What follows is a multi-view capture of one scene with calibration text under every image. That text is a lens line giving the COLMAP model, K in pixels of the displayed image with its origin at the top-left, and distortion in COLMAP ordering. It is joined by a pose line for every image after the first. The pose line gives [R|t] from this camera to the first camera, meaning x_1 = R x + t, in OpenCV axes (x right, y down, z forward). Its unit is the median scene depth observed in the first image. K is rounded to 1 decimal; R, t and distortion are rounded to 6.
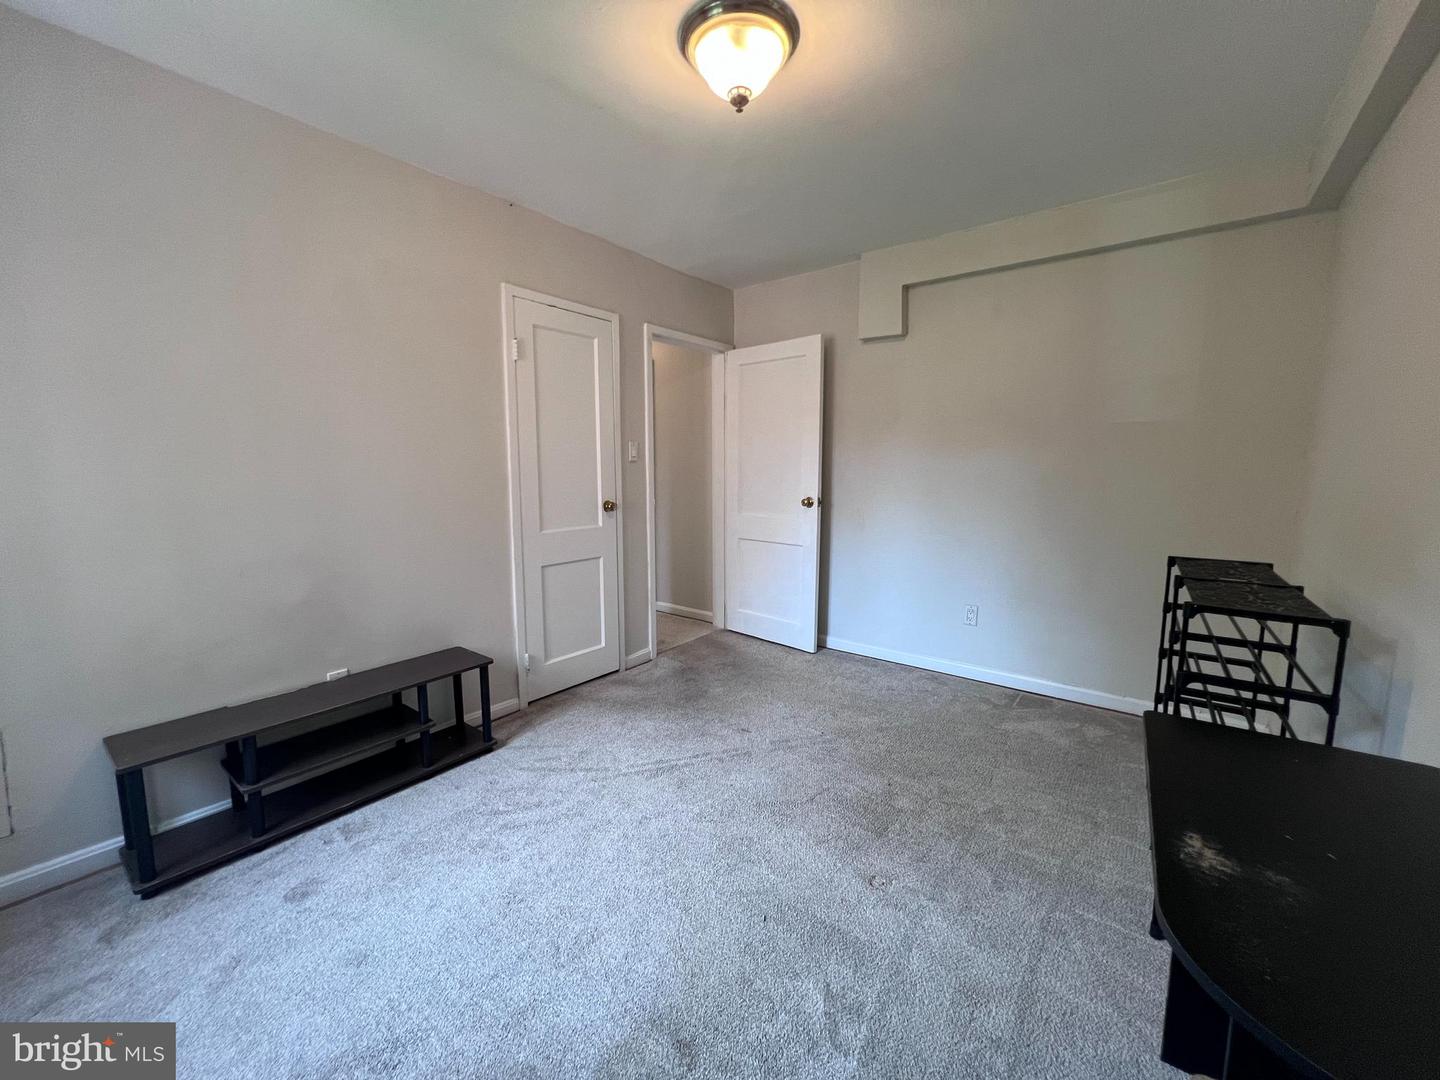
lens RADIAL K [[578.1, 0, 721.2], [0, 578.1, 534.9], [0, 0, 1]] dist [-0.000069, 0.000844]
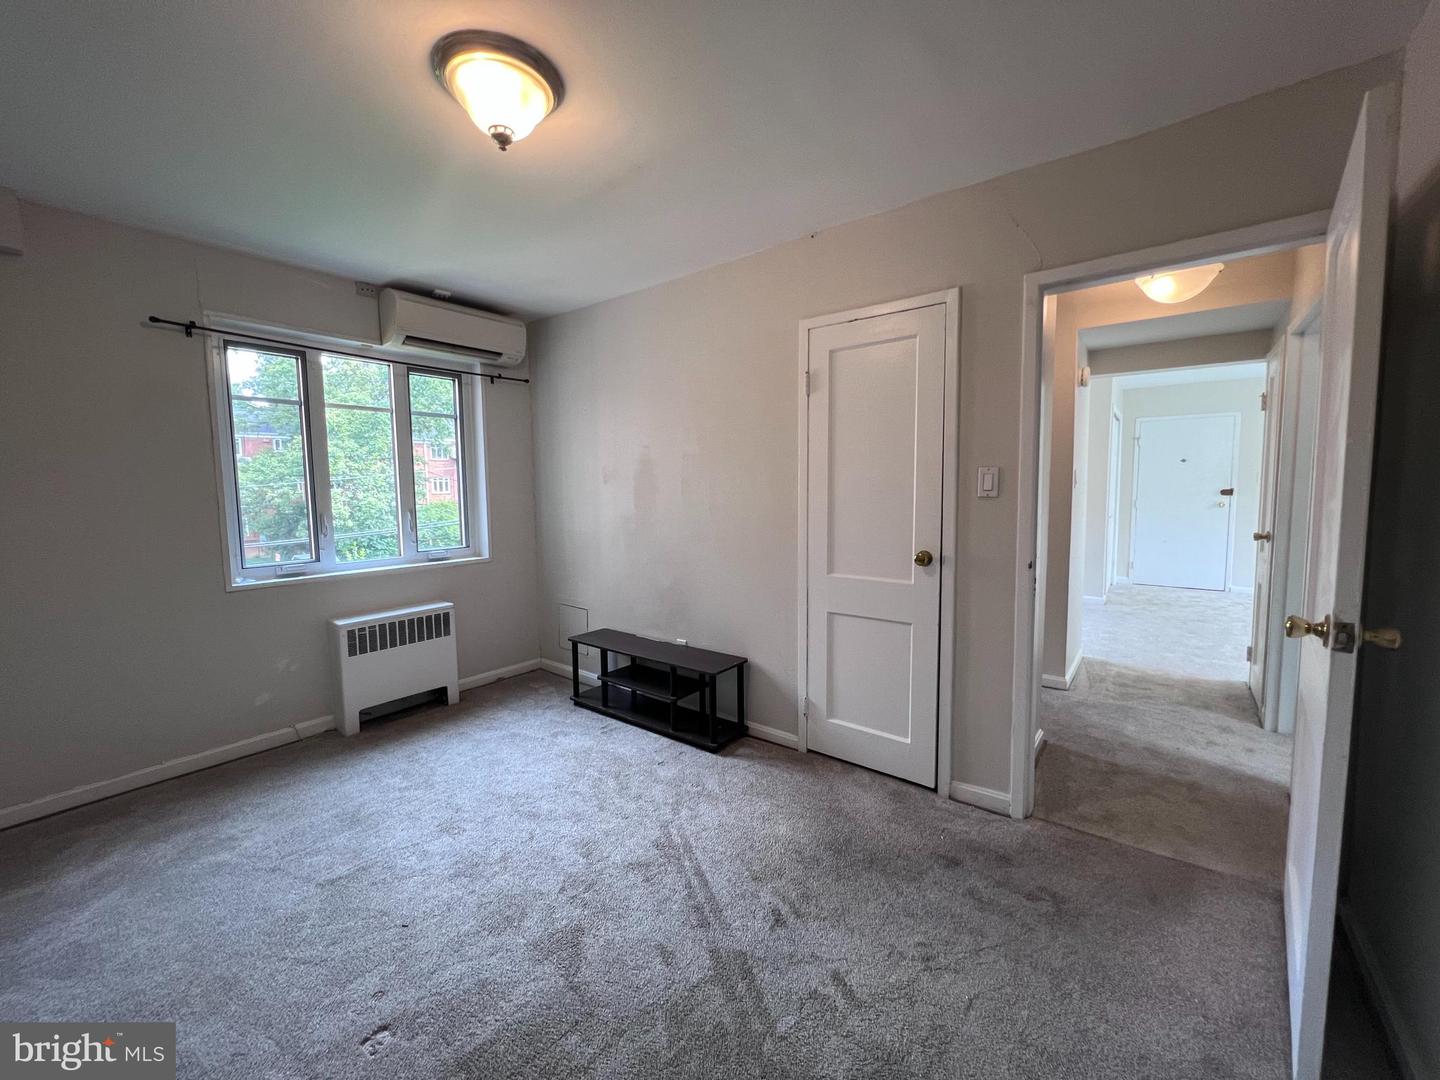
lens RADIAL K [[578.1, 0, 707.1], [0, 578.1, 532.1], [0, 0, 1]] dist [-0.000069, 0.000844]
pose [[-0.022074, 0.075073, -0.996934, 0.591849], [-0.111194, 0.990806, 0.077073, -0.118909], [0.993554, 0.112554, -0.013524, 0.807326]]
